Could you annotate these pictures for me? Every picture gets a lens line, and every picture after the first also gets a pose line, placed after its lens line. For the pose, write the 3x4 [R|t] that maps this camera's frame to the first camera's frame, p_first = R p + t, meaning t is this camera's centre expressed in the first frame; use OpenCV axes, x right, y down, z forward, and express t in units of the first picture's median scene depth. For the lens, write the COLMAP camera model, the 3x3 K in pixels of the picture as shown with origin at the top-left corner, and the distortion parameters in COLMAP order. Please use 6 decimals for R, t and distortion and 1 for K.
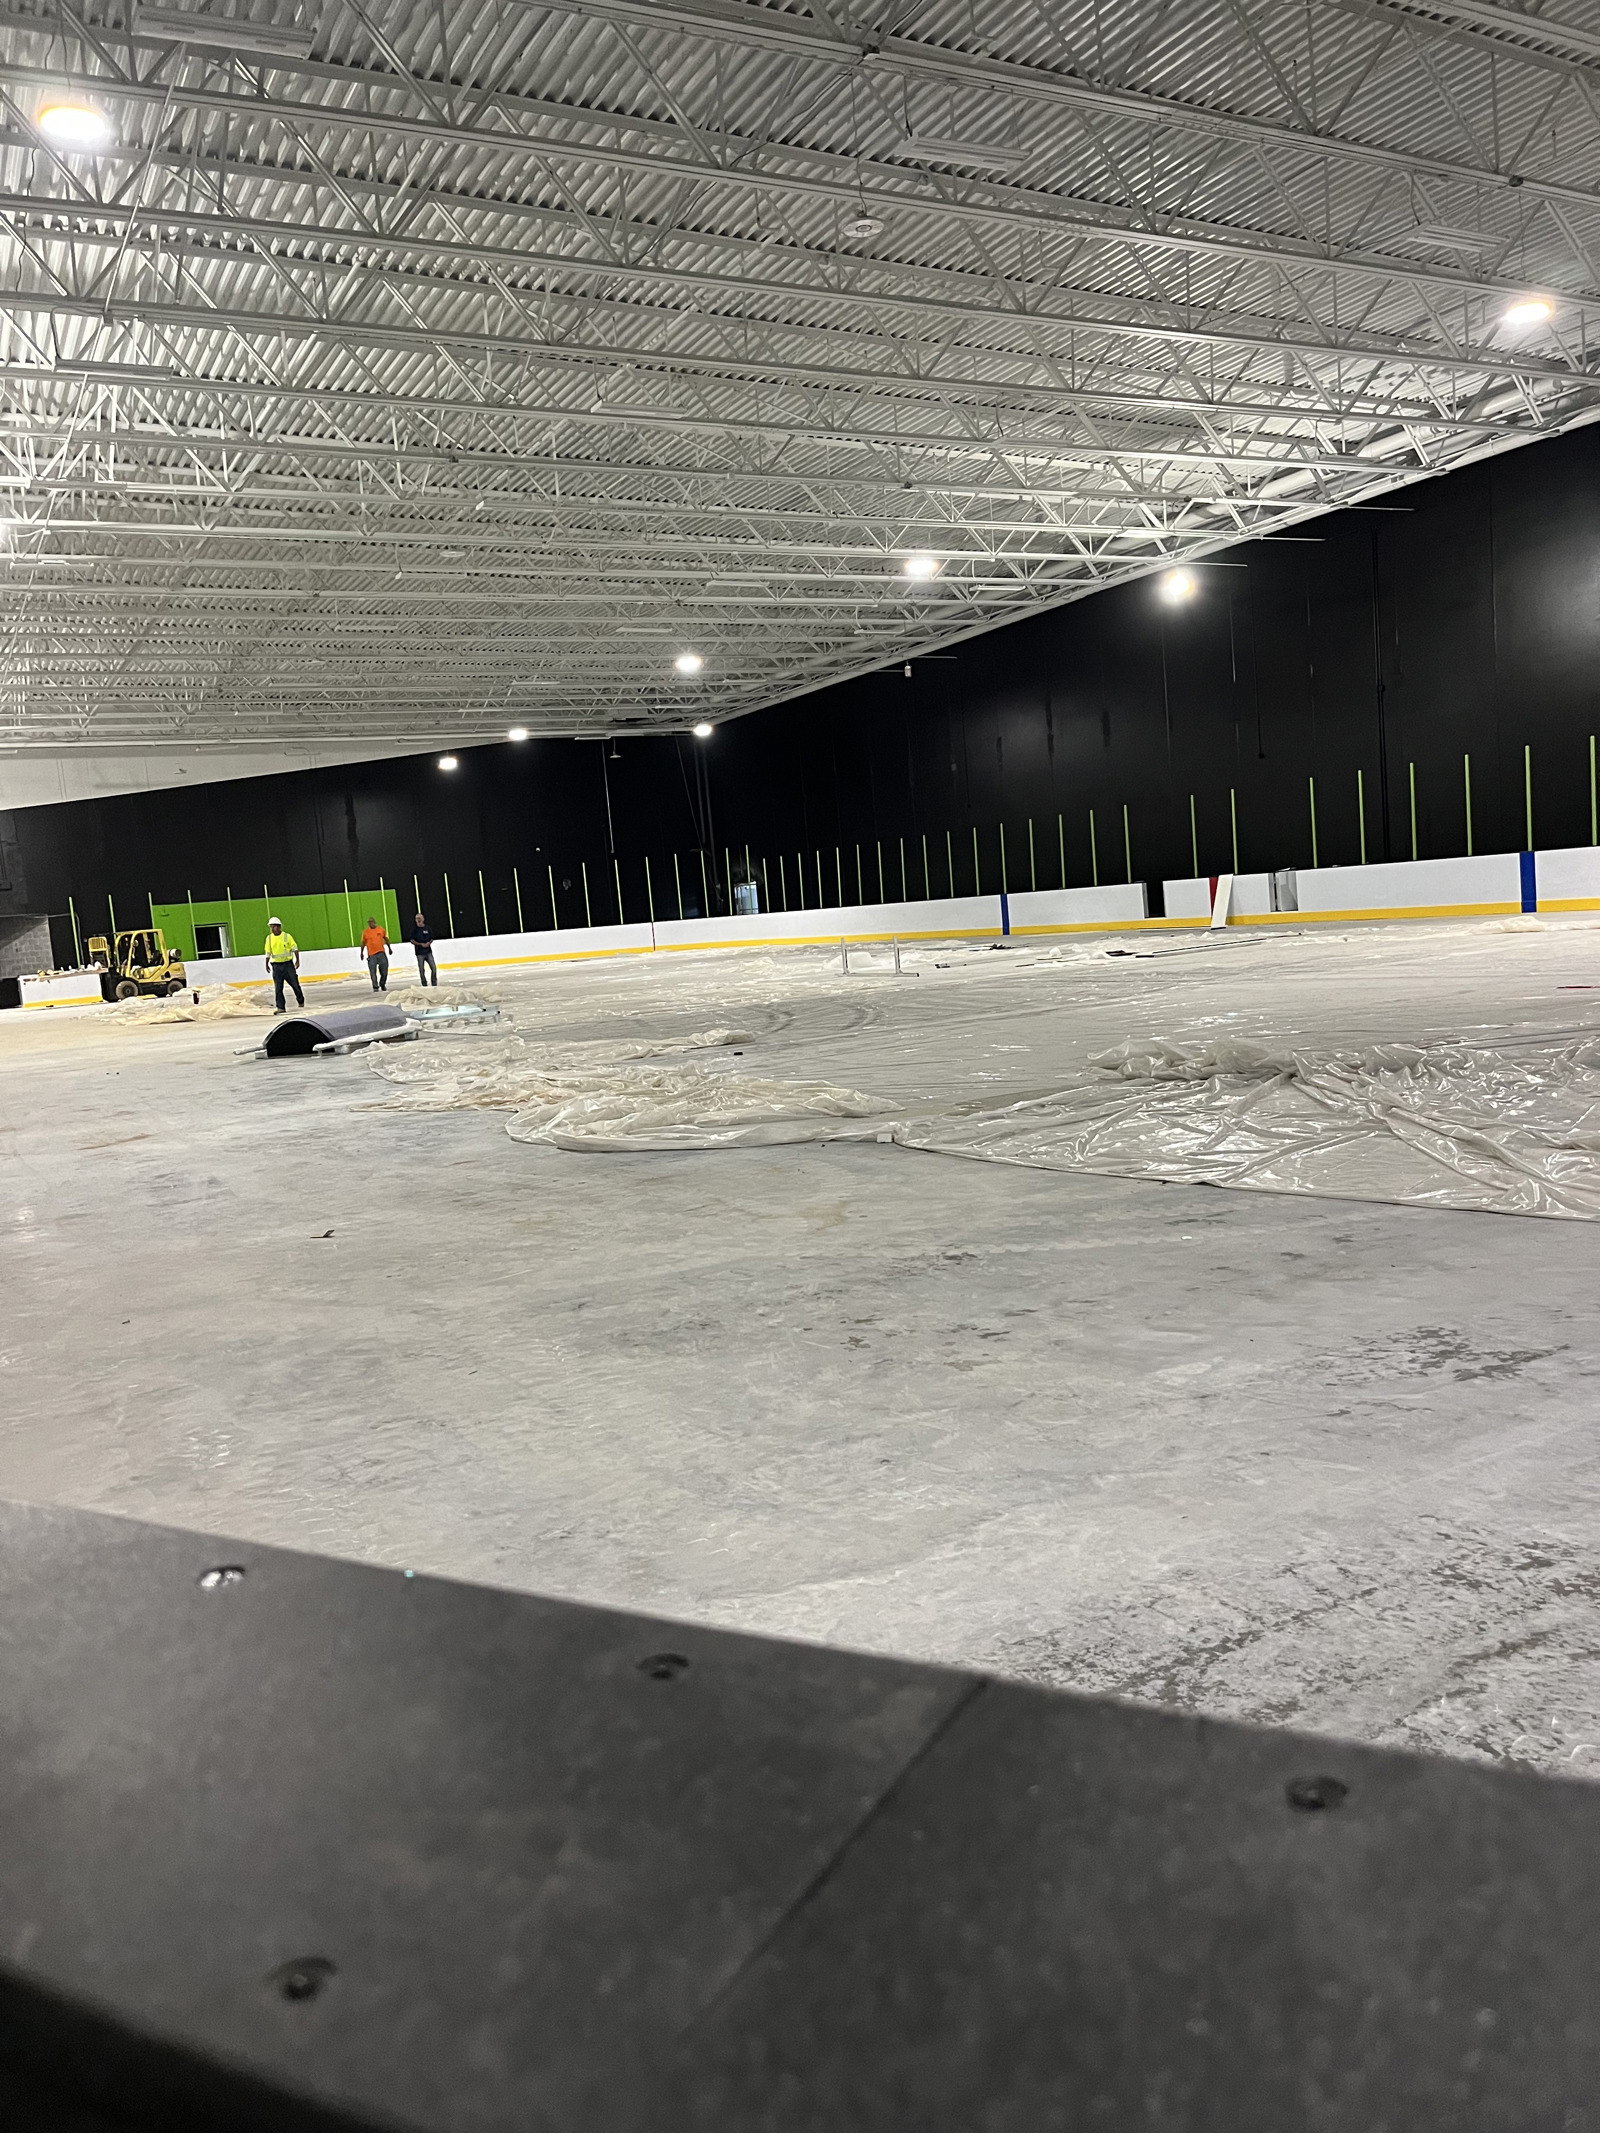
lens RADIAL K [[1622.0, 0, 800.0], [0, 1622.0, 1066.5], [0, 0, 1]] dist [0.063582, -0.078844]
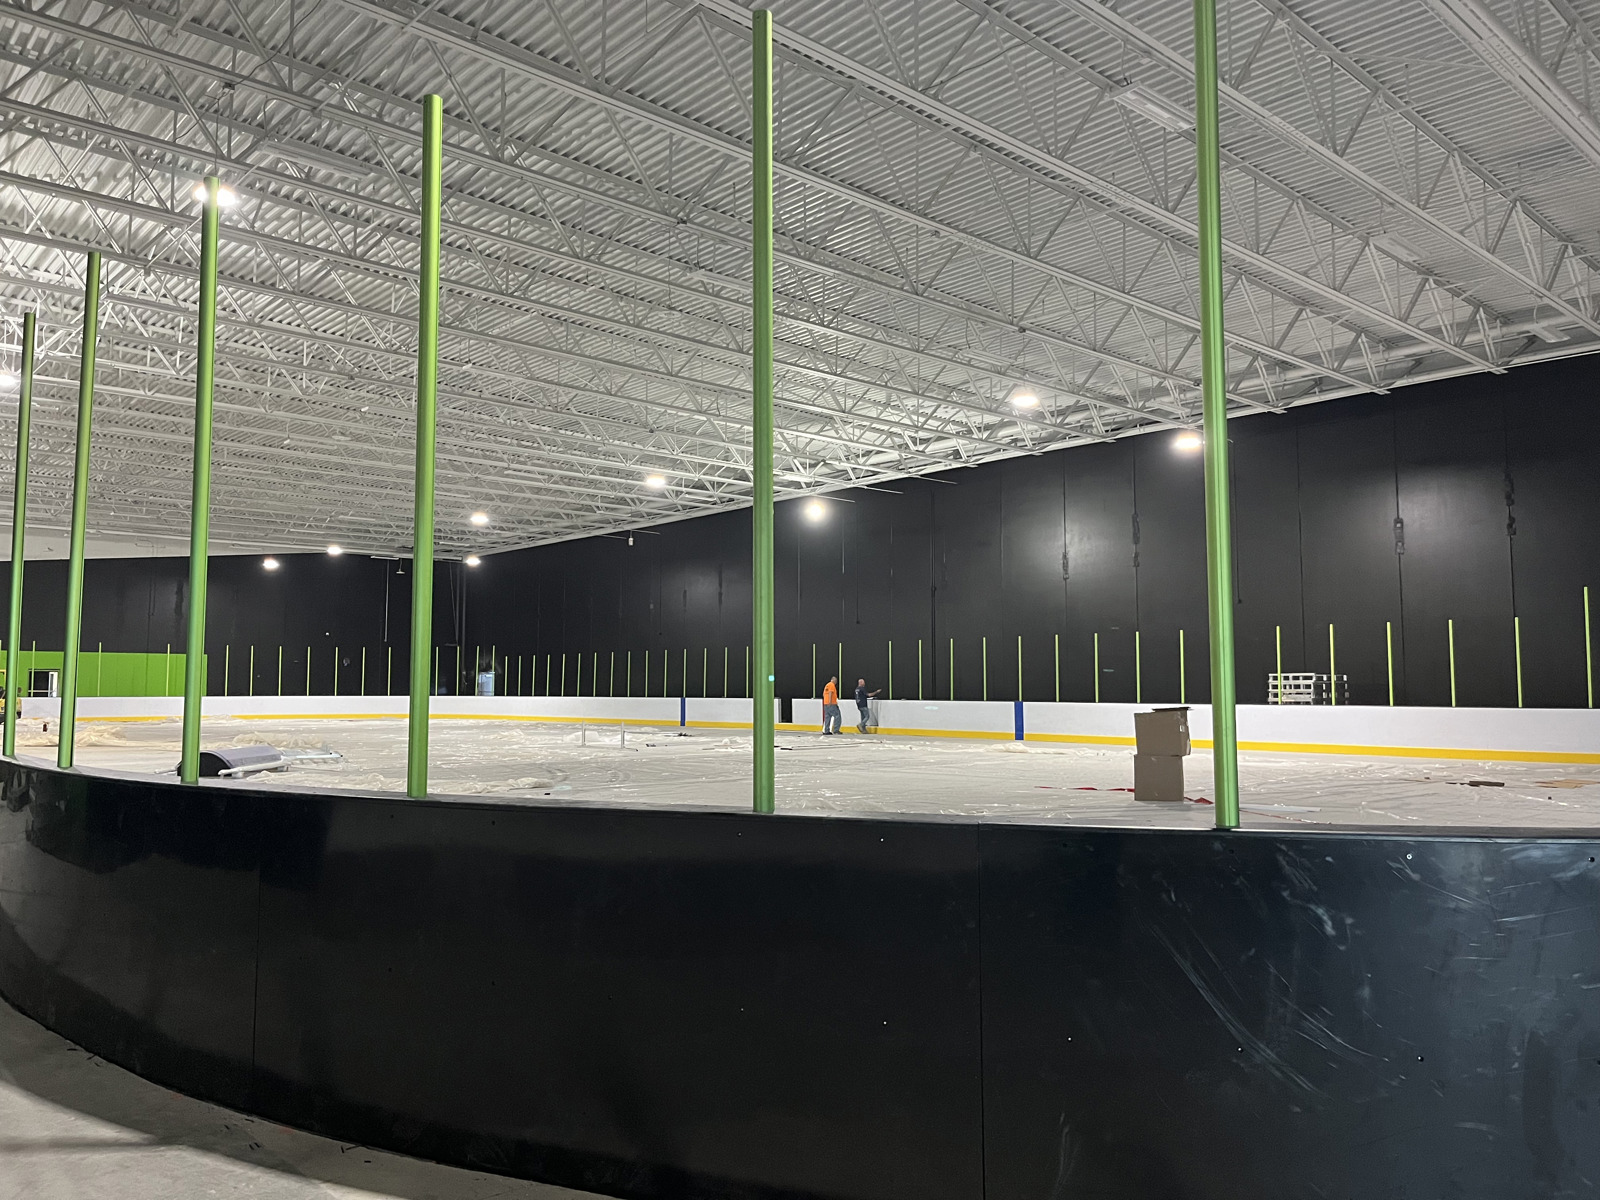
lens RADIAL K [[1209.4, 0, 789.0], [0, 1209.4, 588.9], [0, 0, 1]] dist [0.076272, -0.108407]
pose [[0.969988, 0.103666, 0.219945, -0.052182], [-0.060011, 0.978645, -0.196605, 0.008605], [-0.235630, 0.177505, 0.955495, -0.114555]]
